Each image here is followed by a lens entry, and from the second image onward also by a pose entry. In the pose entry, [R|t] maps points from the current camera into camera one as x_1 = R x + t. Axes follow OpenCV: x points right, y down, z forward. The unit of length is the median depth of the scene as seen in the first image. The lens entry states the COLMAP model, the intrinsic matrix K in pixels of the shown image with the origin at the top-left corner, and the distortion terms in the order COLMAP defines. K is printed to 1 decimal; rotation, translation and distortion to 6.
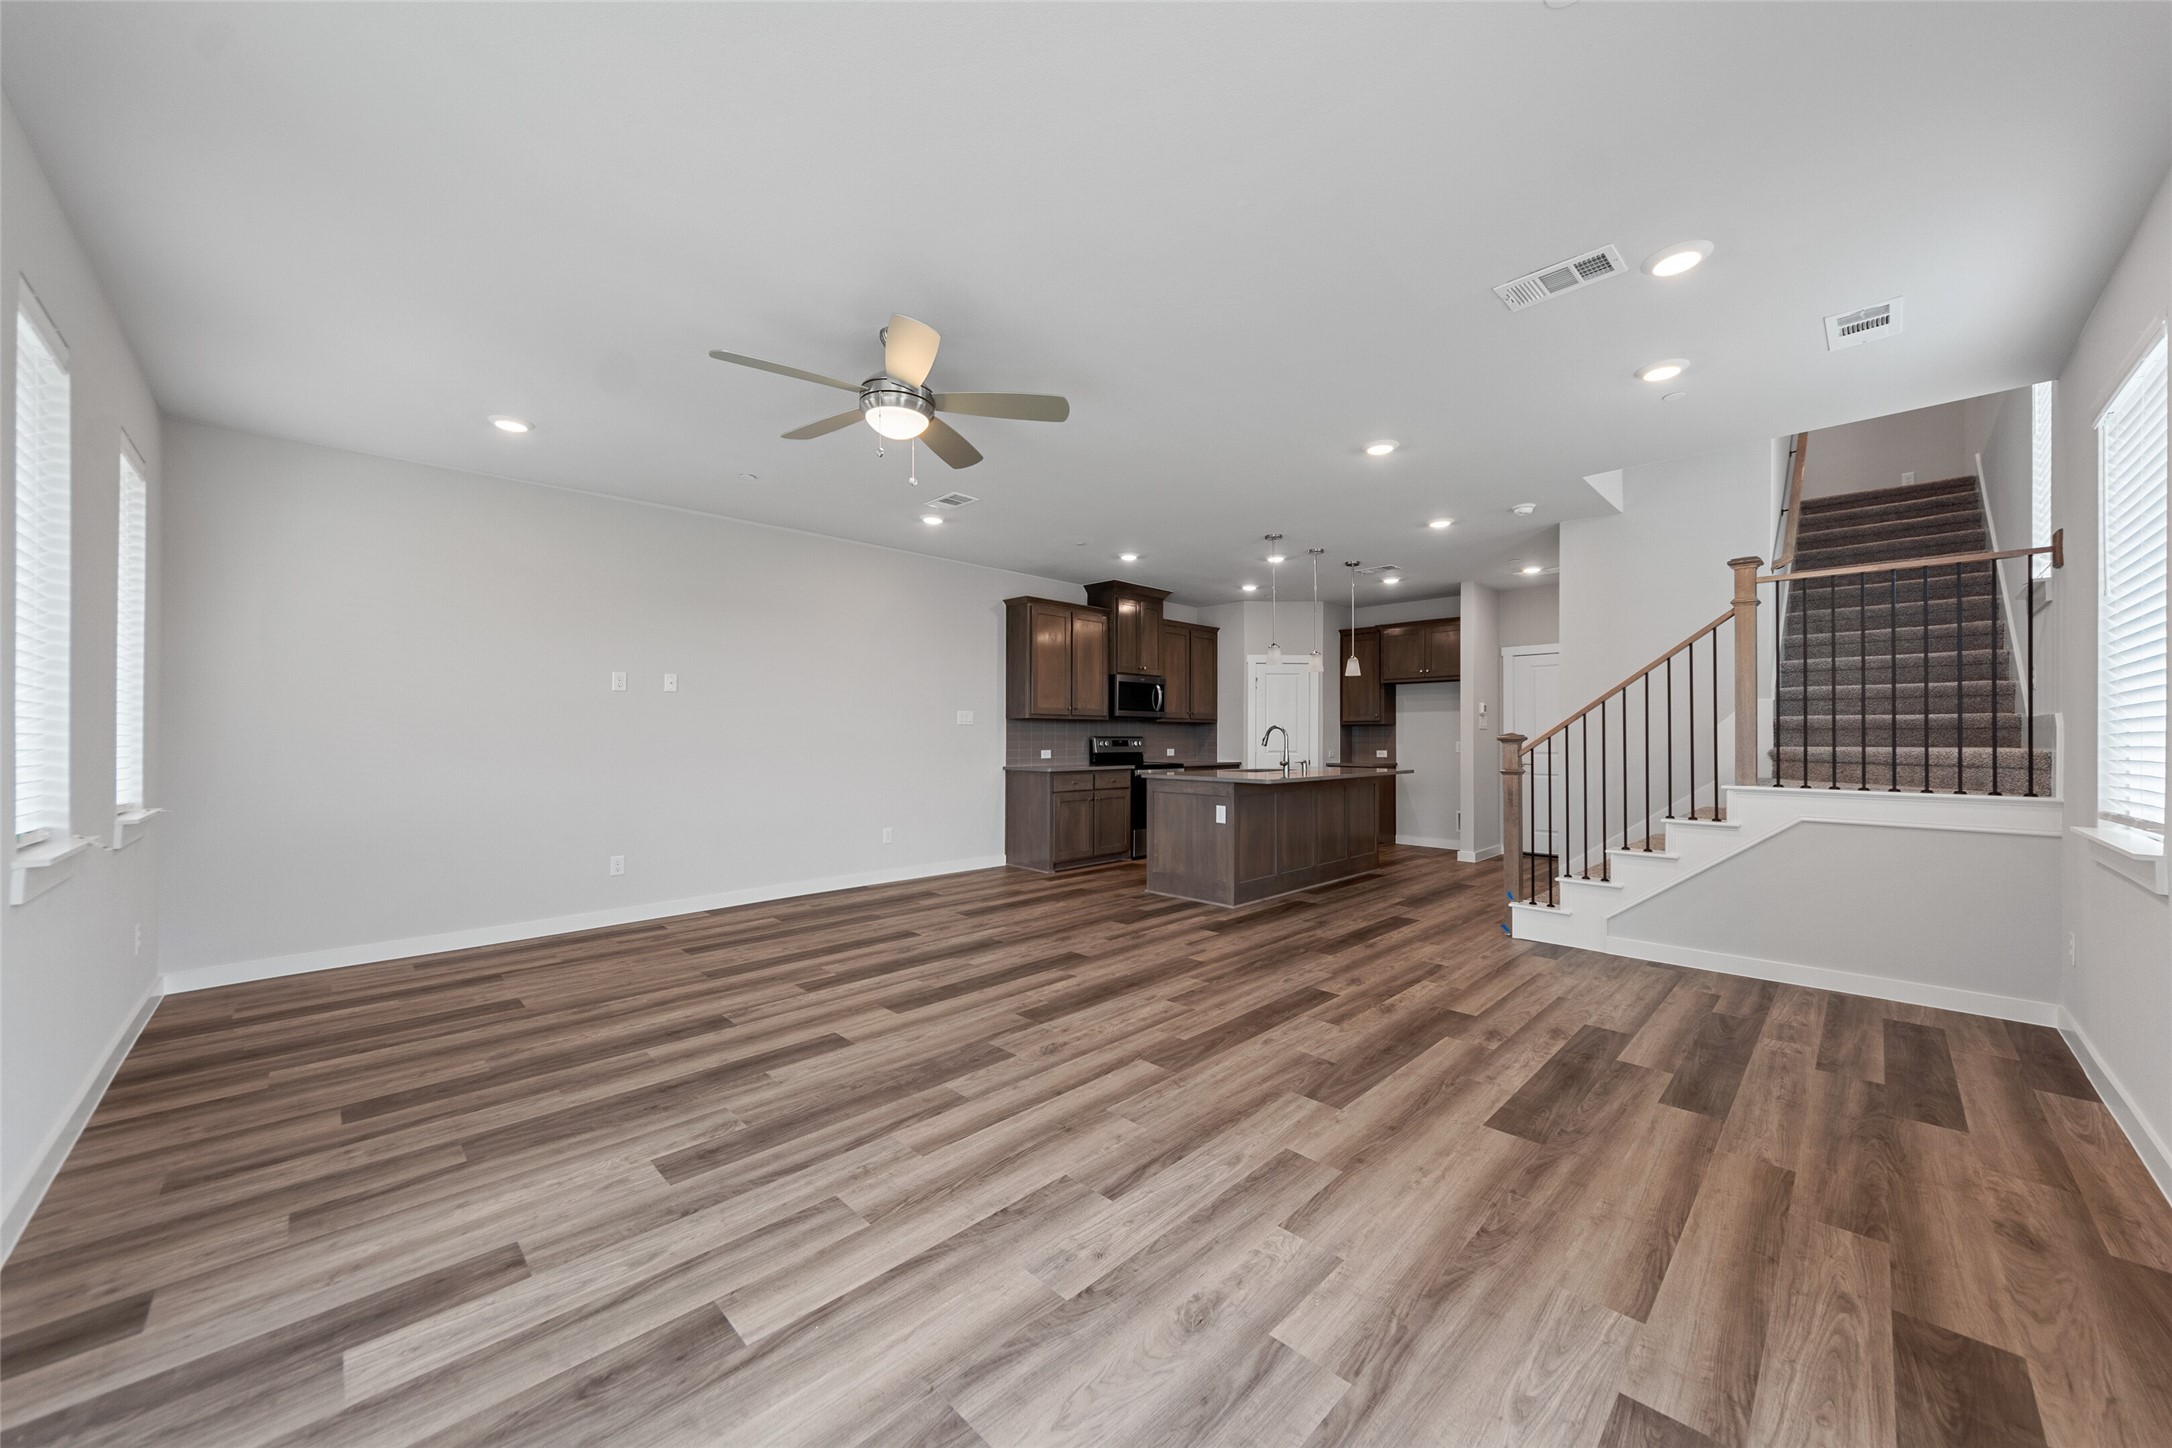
lens RADIAL K [[785.3, 0, 1091.1], [0, 785.3, 730.2], [0, 0, 1]] dist [0.008151, -0.004780]
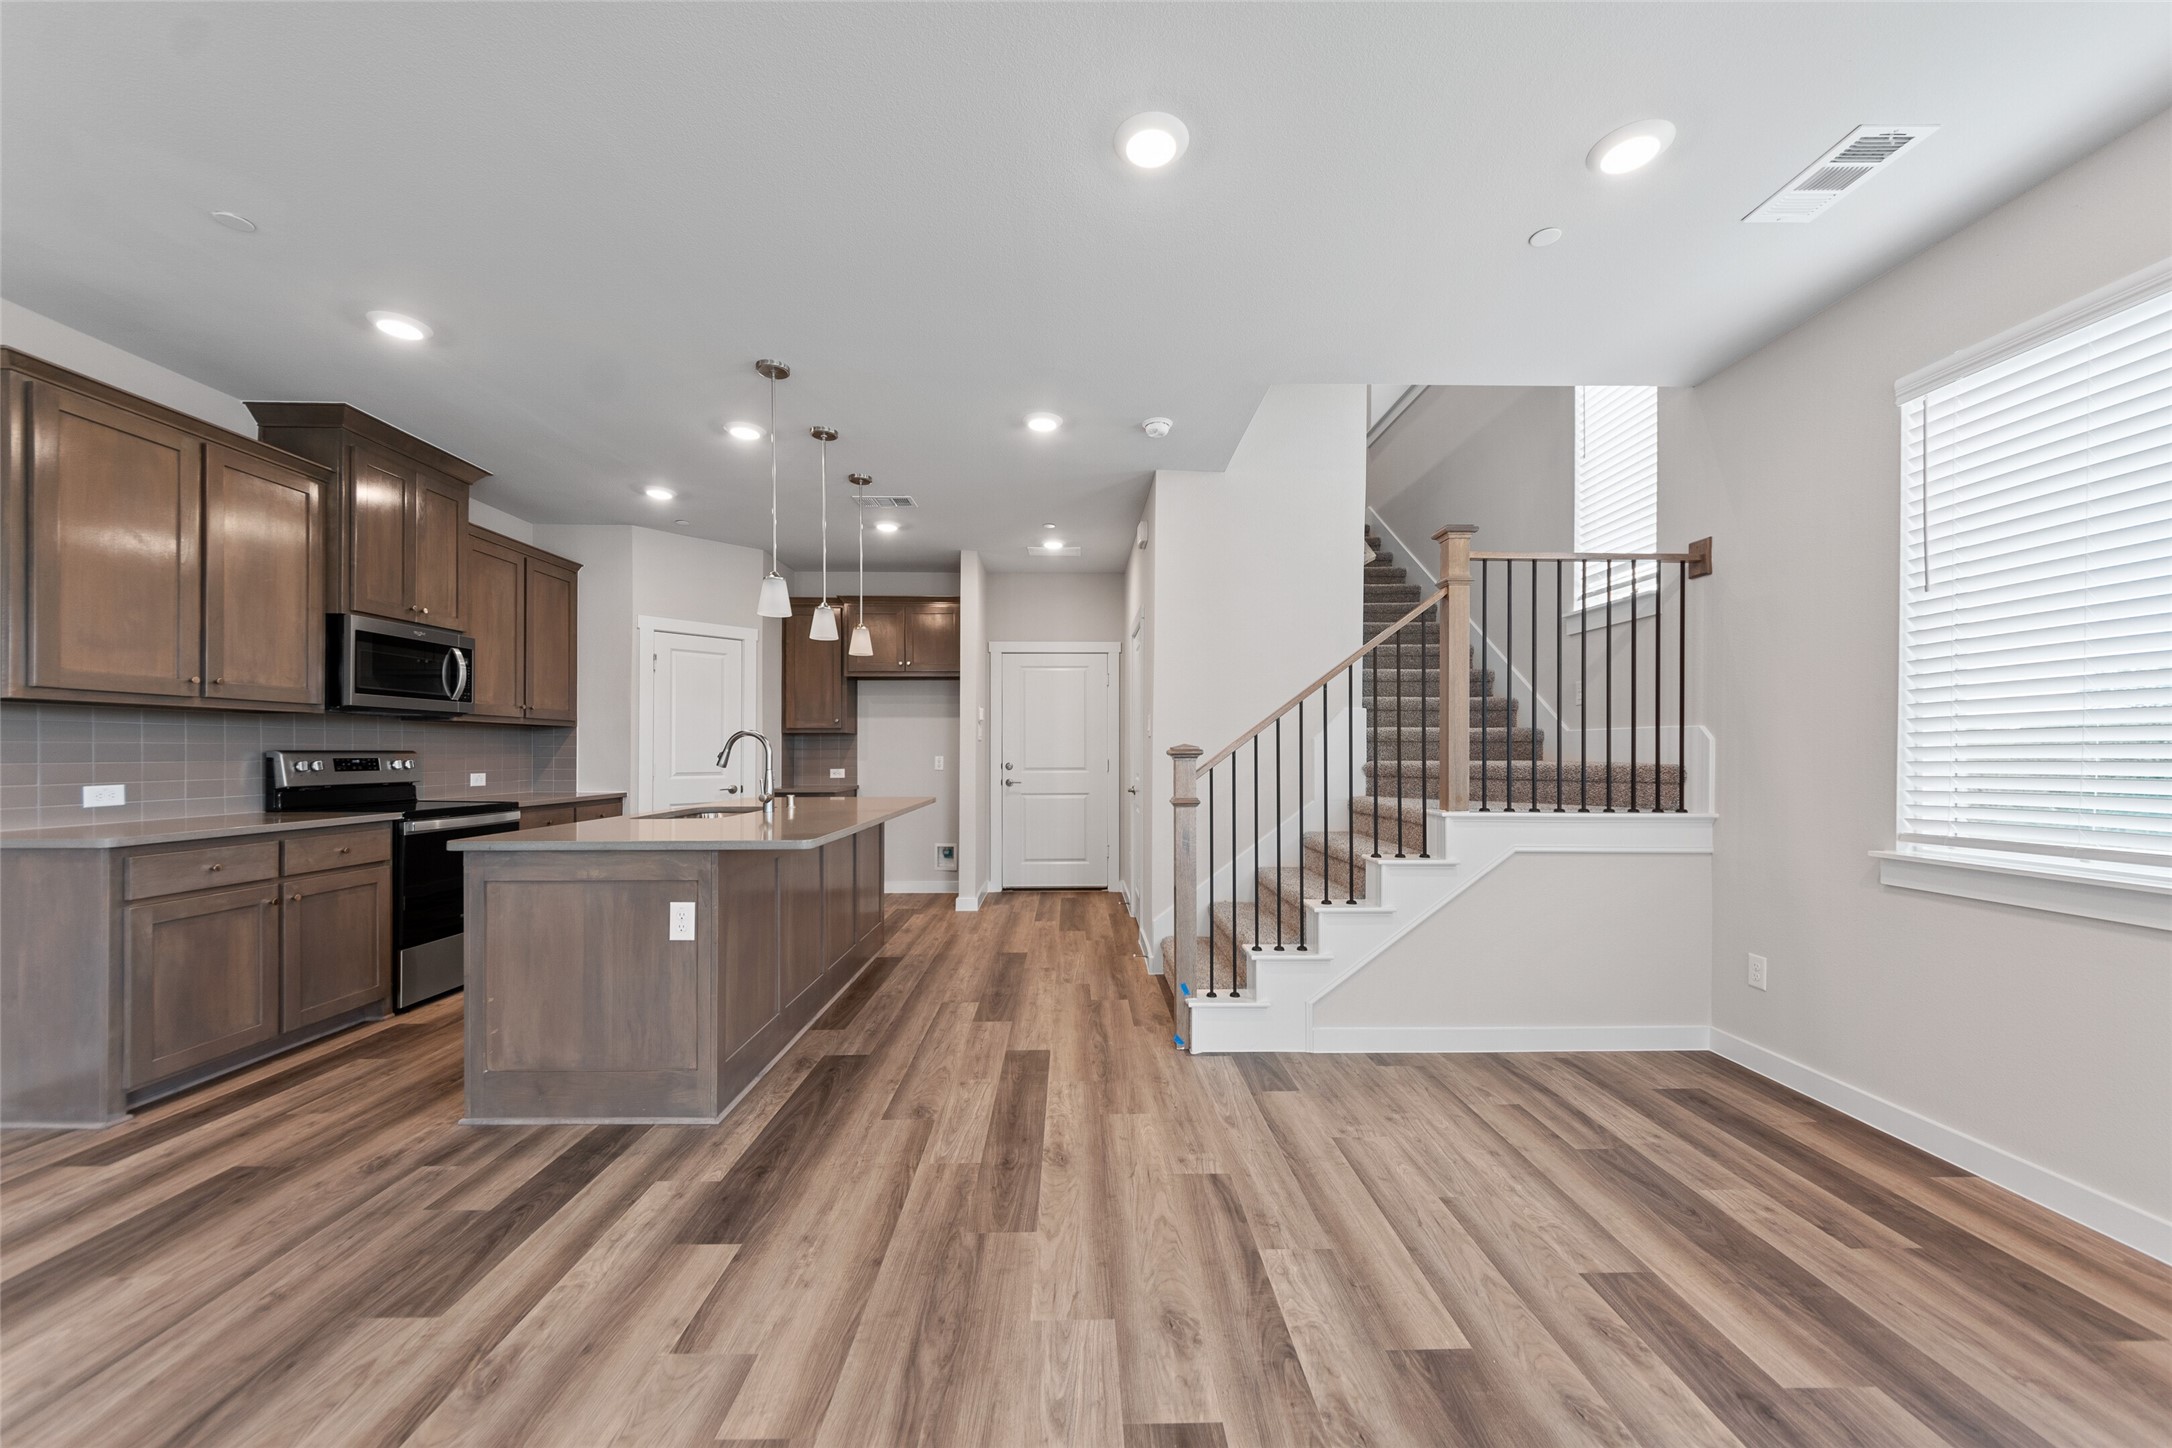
lens RADIAL K [[796.0, 0, 1090.7], [0, 796.0, 746.9], [0, 0, 1]] dist [-0.001910, -0.000217]
pose [[0.690678, 0.001508, 0.723161, -0.008201], [-0.004959, 0.999984, 0.002652, 0.005400], [-0.723146, -0.005418, 0.690674, 0.787692]]
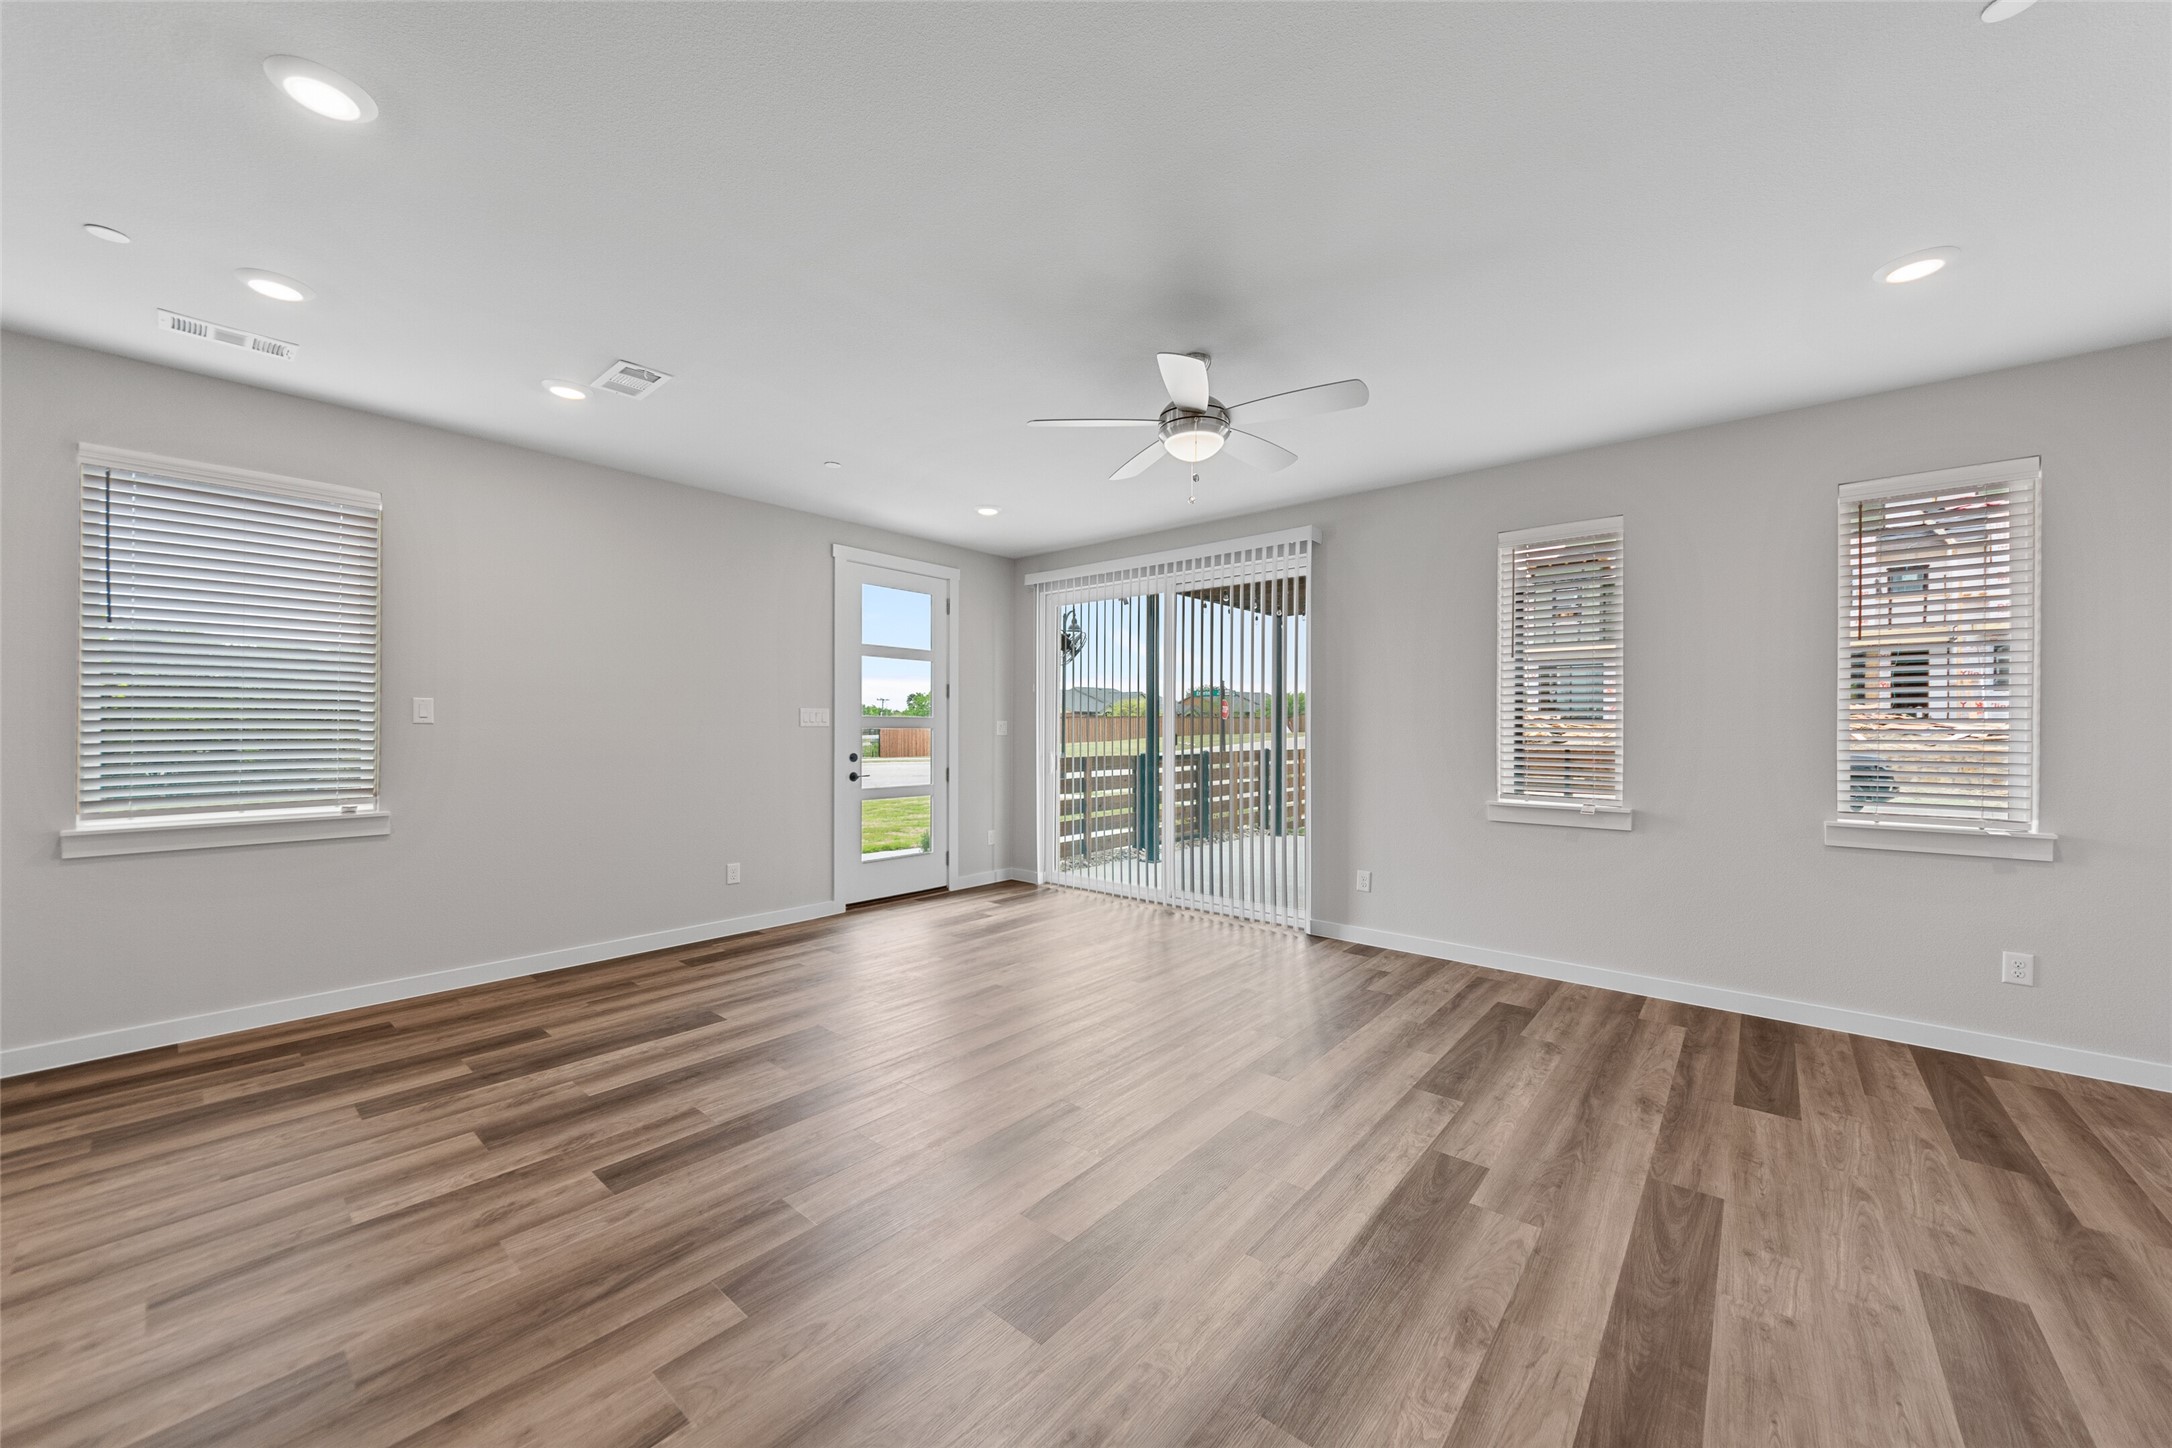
lens RADIAL K [[802.4, 0, 1090.4], [0, 802.4, 724.5], [0, 0, 1]] dist [-0.002662, -0.000227]
pose [[-0.996368, -0.004317, -0.085037, -0.019613], [-0.003400, 0.999935, -0.010918, -0.010786], [0.085078, -0.010589, -0.996318, 1.686344]]
